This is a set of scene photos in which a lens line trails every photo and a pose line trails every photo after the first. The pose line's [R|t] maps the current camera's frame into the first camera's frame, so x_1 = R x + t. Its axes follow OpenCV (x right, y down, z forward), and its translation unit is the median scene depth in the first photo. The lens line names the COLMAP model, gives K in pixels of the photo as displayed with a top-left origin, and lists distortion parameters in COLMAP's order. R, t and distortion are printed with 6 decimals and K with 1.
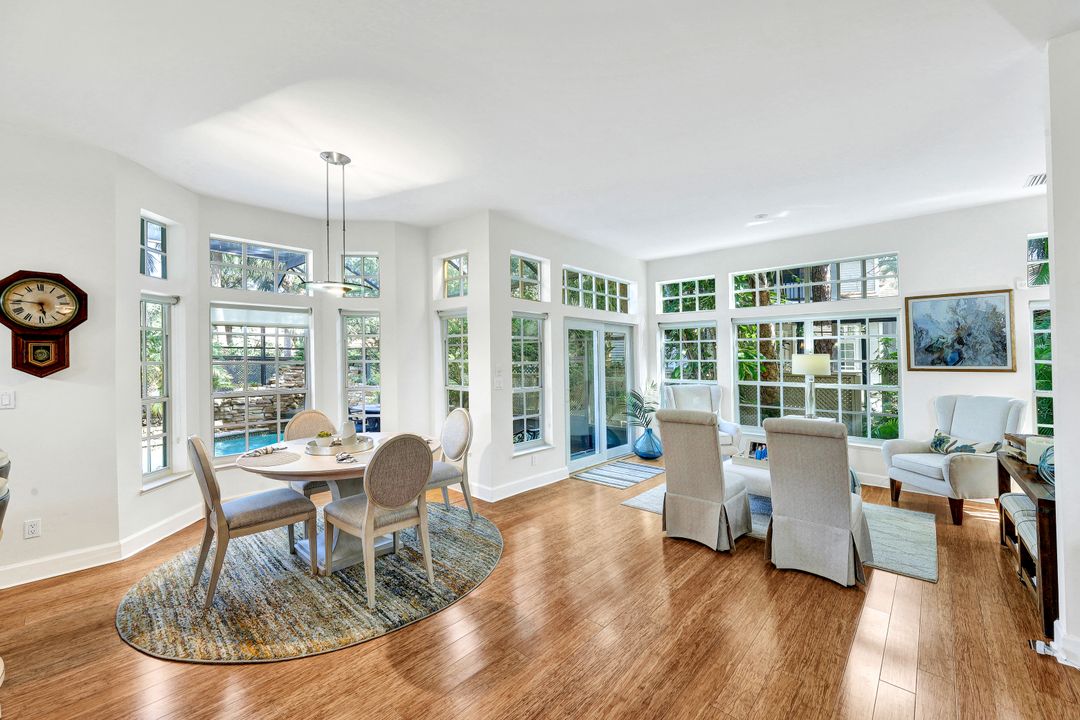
lens RADIAL K [[436.0, 0, 537.6], [0, 436.0, 356.0], [0, 0, 1]] dist [0.001107, -0.000319]
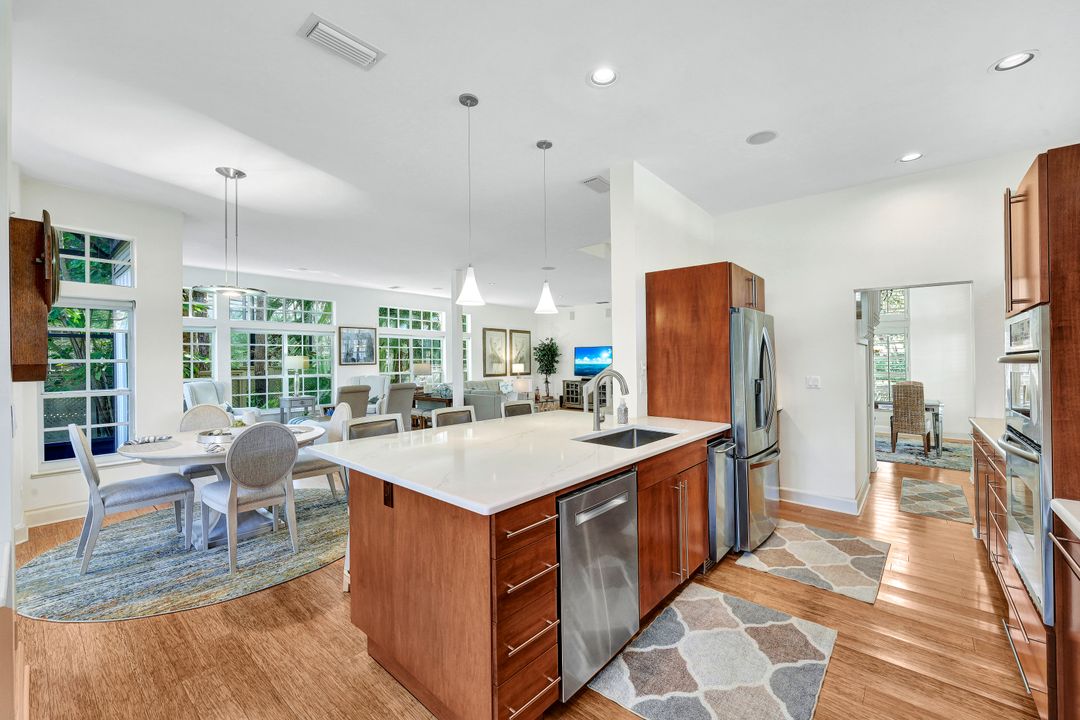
lens RADIAL K [[436.0, 0, 536.4], [0, 436.0, 356.0], [0, 0, 1]] dist [0.001107, -0.000319]
pose [[-0.017677, 0.013209, 0.999757, -1.594803], [-0.002239, 0.999910, -0.013250, 0.022614], [-0.999841, -0.002473, -0.017646, 0.267067]]
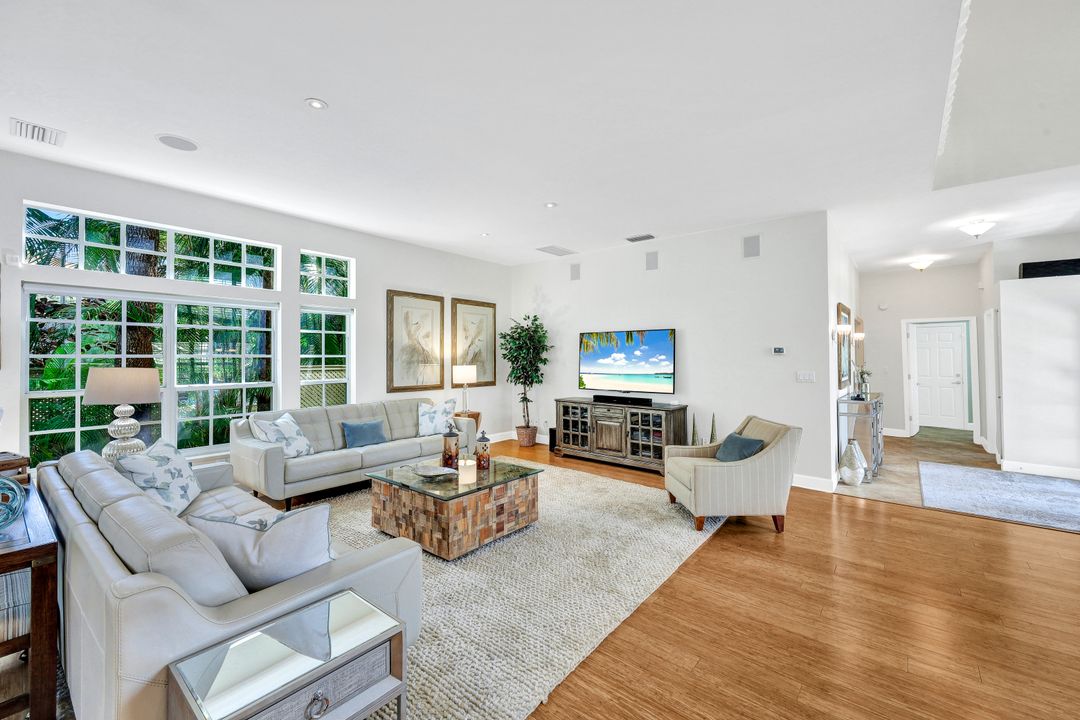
lens RADIAL K [[436.0, 0, 547.9], [0, 436.0, 350.8], [0, 0, 1]] dist [0.001107, -0.000319]
pose [[-0.053597, 0.016798, 0.998421, 0.345960], [-0.006322, 0.999833, -0.017161, 0.008526], [-0.998543, -0.007232, -0.053482, 0.103485]]
